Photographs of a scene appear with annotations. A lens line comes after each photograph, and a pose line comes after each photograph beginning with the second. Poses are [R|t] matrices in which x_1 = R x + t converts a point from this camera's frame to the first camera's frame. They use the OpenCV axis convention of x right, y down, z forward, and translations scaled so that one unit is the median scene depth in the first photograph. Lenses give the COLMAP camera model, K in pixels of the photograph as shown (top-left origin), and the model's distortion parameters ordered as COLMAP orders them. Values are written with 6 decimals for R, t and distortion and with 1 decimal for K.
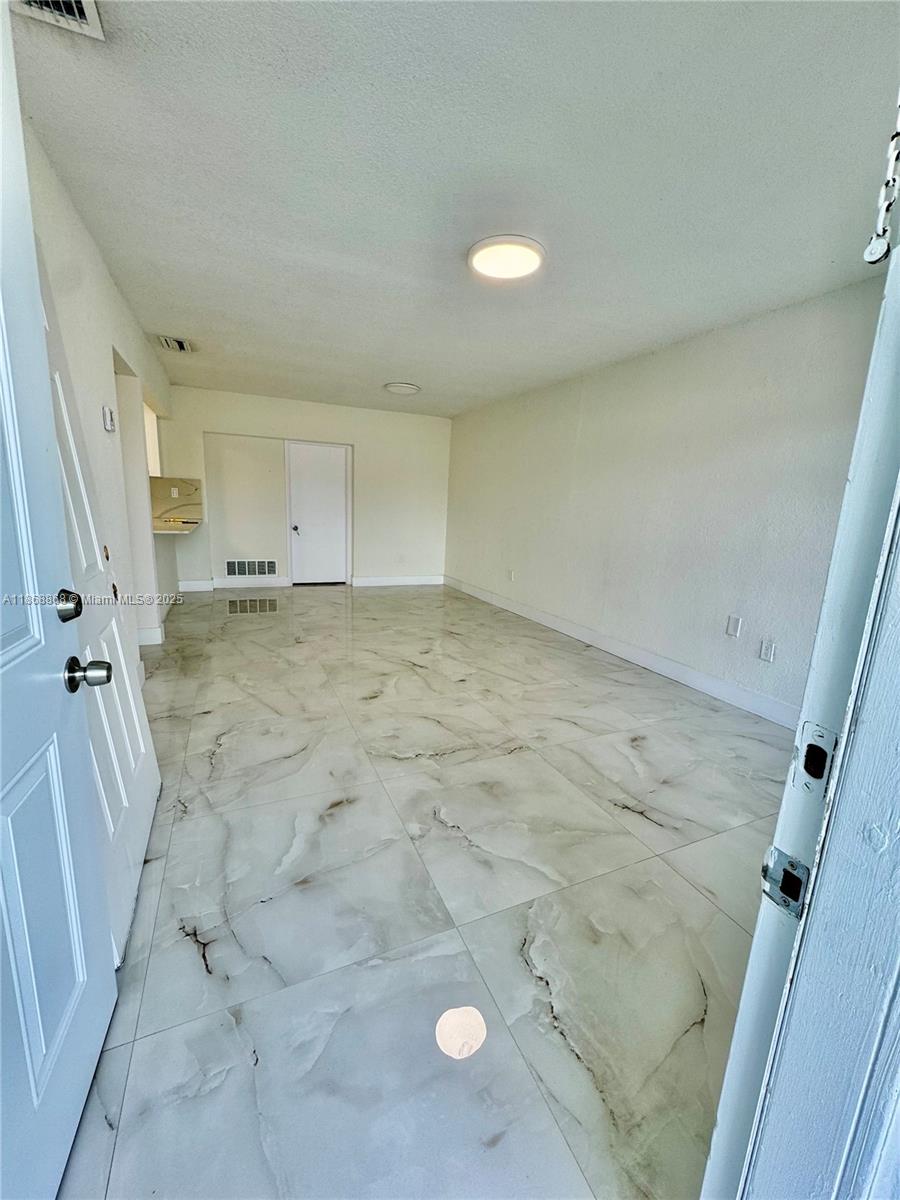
lens RADIAL K [[477.9, 0, 454.9], [0, 477.9, 598.1], [0, 0, 1]] dist [-0.003062, -0.000362]
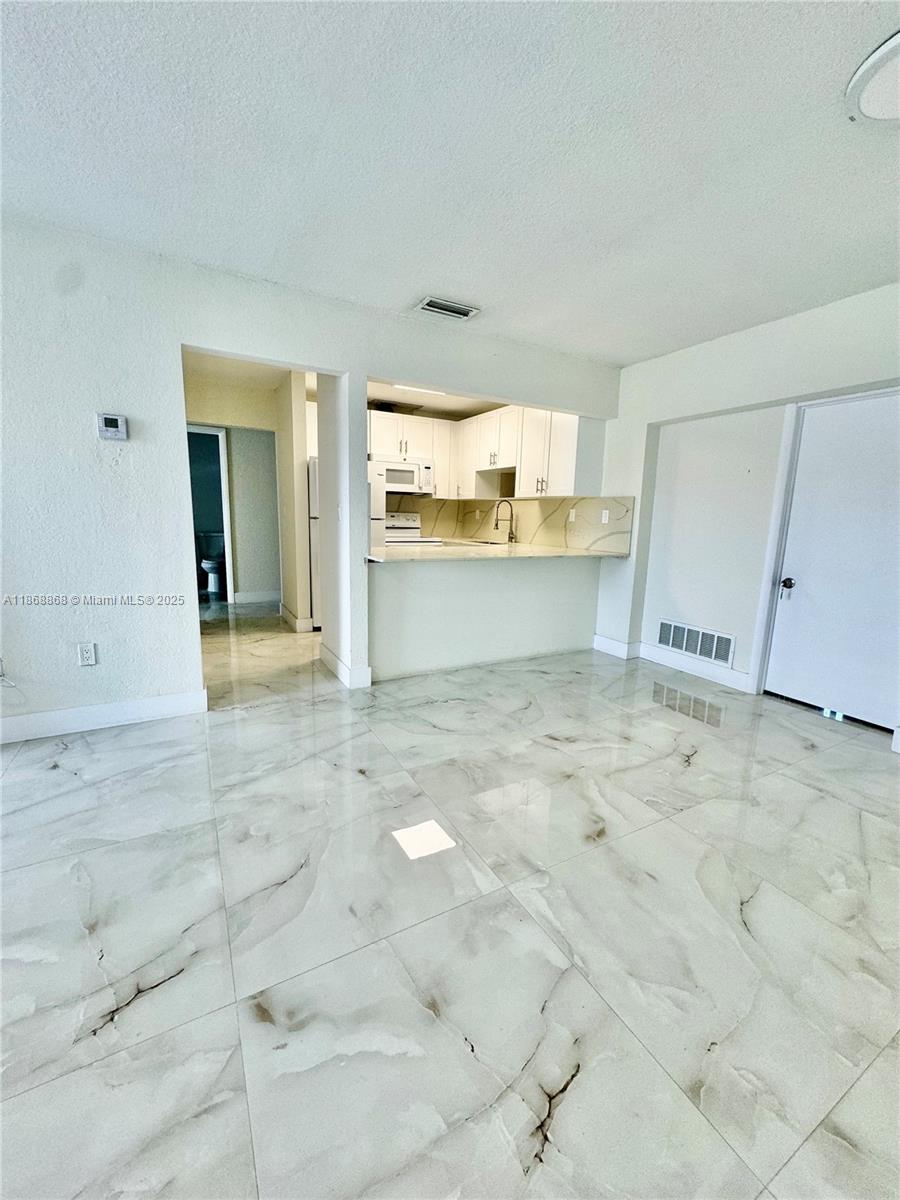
lens RADIAL K [[477.9, 0, 448.5], [0, 477.9, 598.2], [0, 0, 1]] dist [-0.003062, -0.000362]
pose [[0.079392, 0.128333, -0.988548, 0.173536], [-0.214947, 0.970554, 0.108734, -0.158892], [0.973393, 0.203853, 0.104639, 0.892287]]
